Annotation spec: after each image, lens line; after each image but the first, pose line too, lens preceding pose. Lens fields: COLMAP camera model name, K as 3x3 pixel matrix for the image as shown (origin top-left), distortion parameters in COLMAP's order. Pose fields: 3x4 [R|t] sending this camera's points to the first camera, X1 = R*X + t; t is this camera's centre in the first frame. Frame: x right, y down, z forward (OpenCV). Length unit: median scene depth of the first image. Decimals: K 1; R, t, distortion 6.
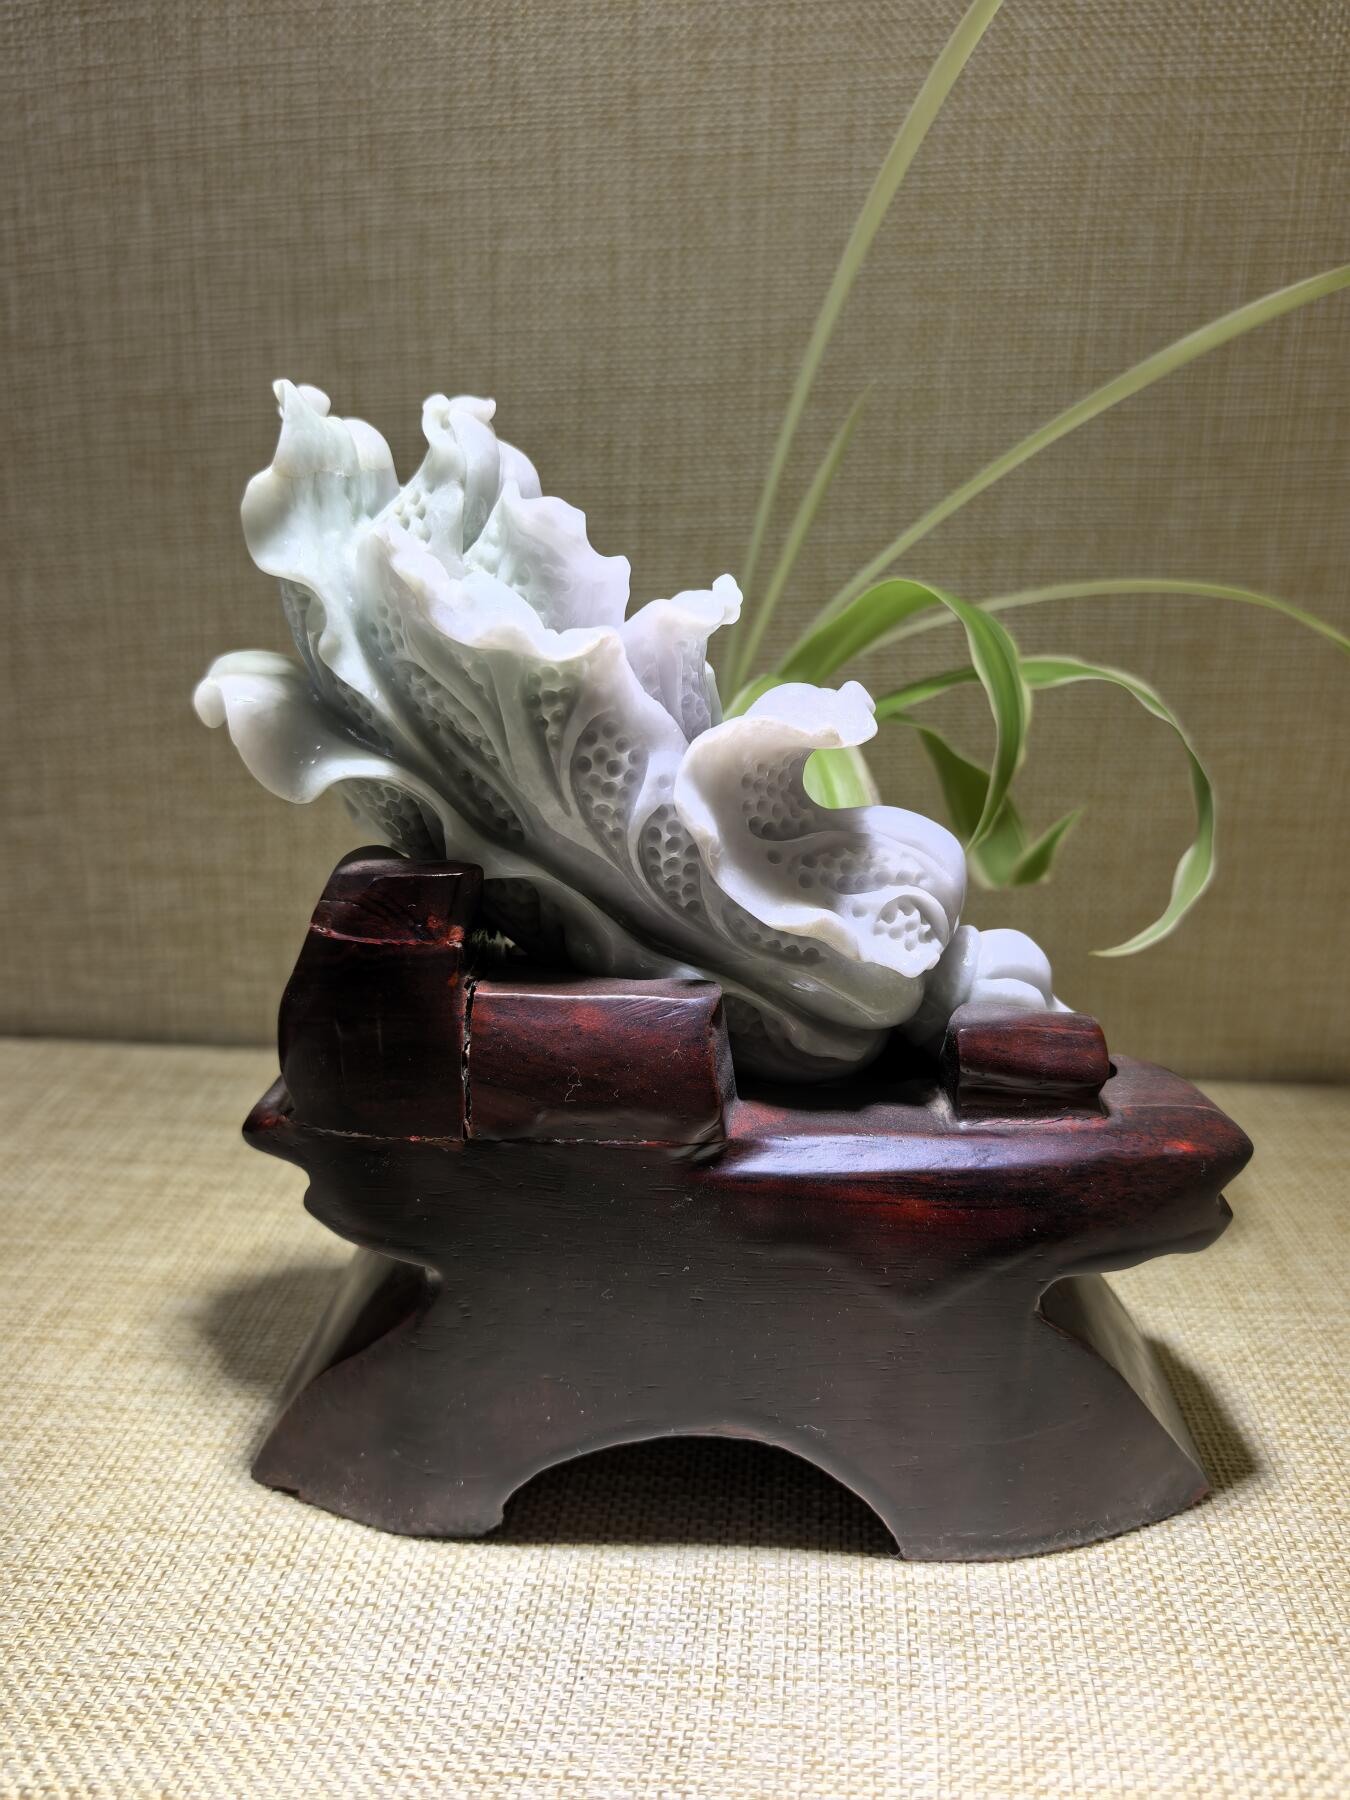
lens RADIAL K [[1516.8, 0, 662.4], [0, 1516.8, 907.3], [0, 0, 1]] dist [-0.057454, 0.025692]
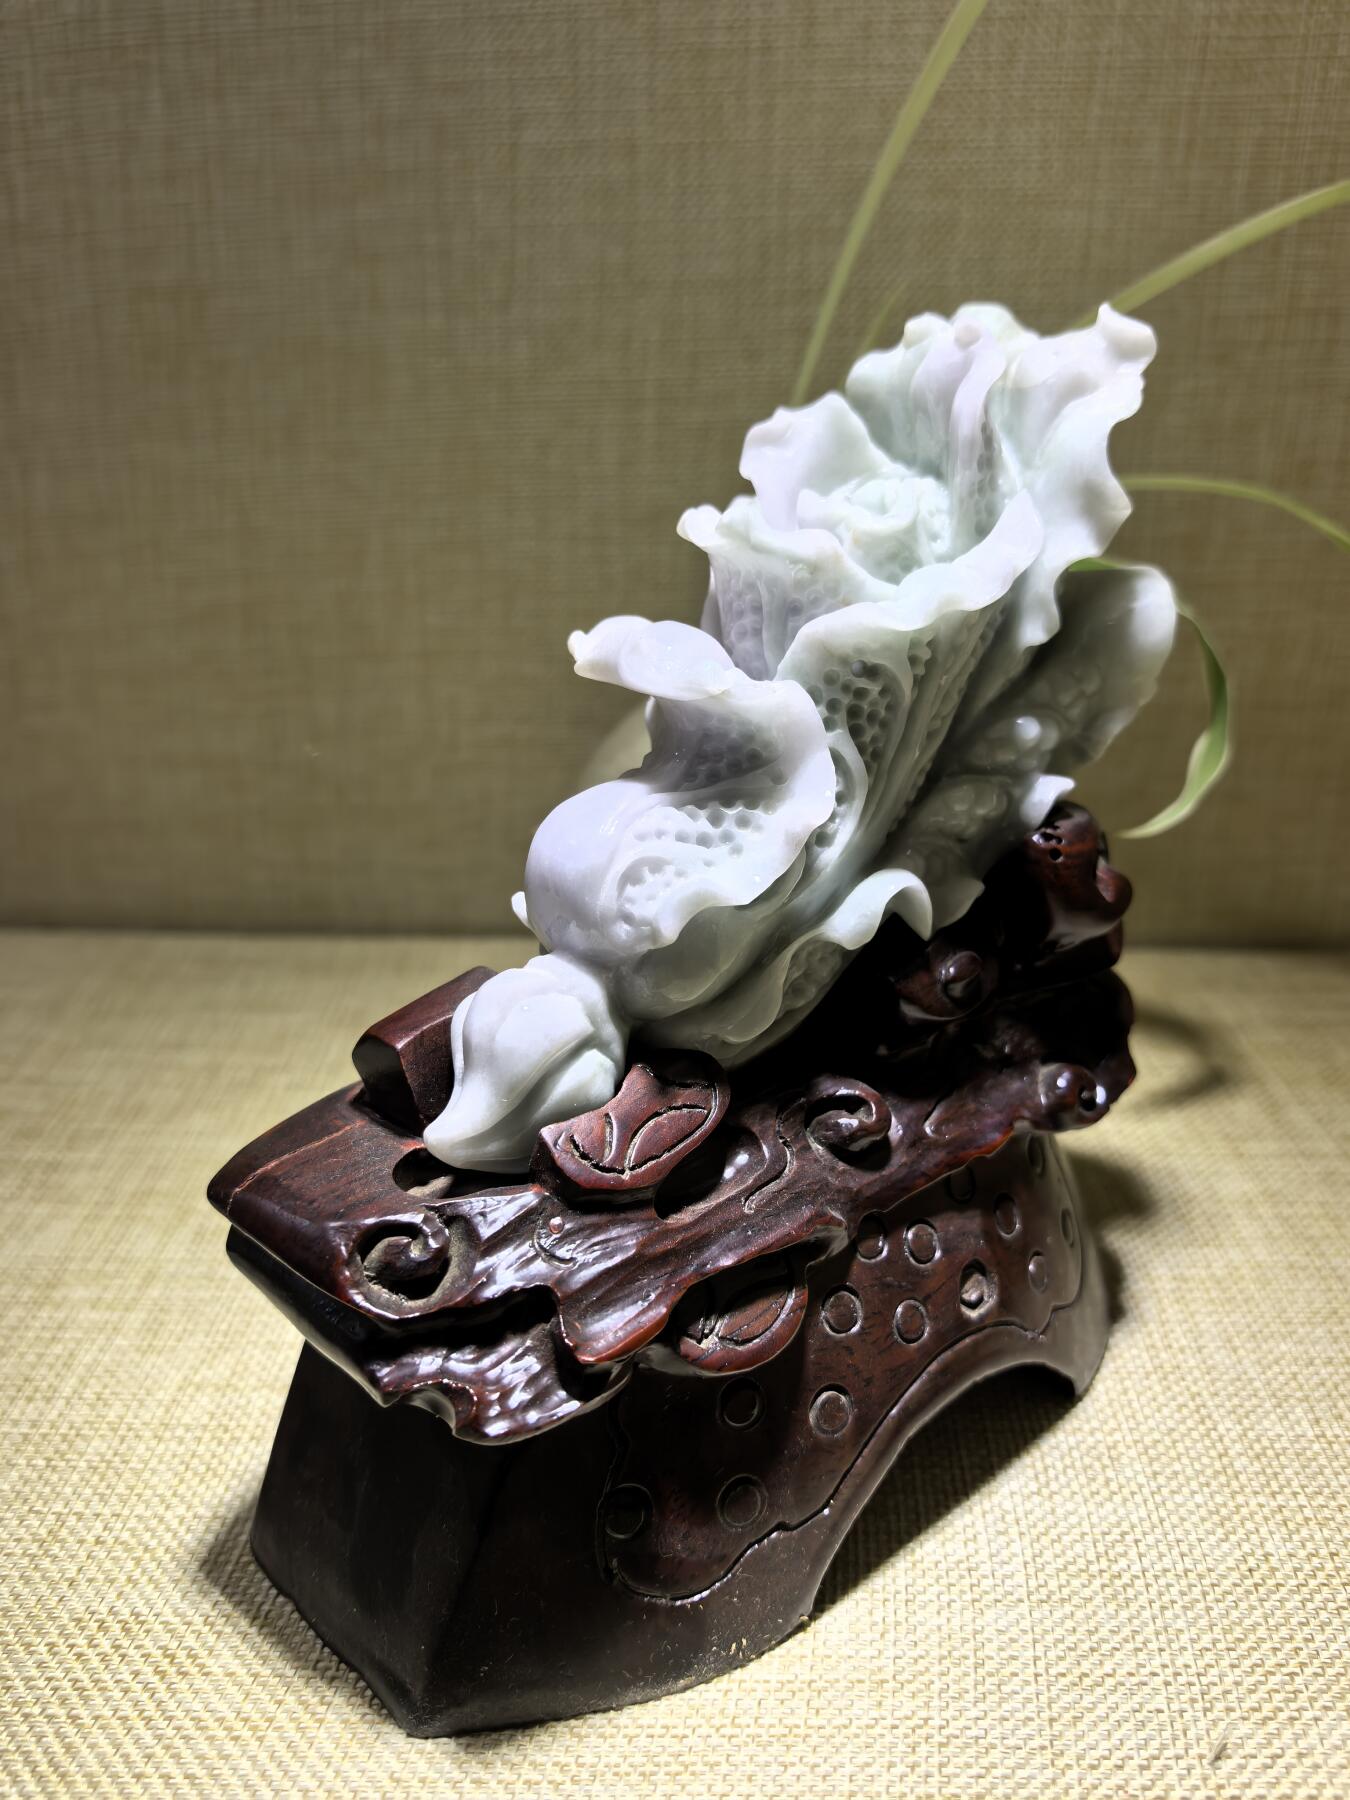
lens RADIAL K [[1515.9, 0, 678.8], [0, 1515.9, 888.4], [0, 0, 1]] dist [-0.035104, -0.008976]
pose [[0.998056, -0.017681, 0.059767, -0.112147], [0.013431, 0.997402, 0.070775, -0.013409], [-0.060863, -0.069835, 0.995700, -0.069471]]
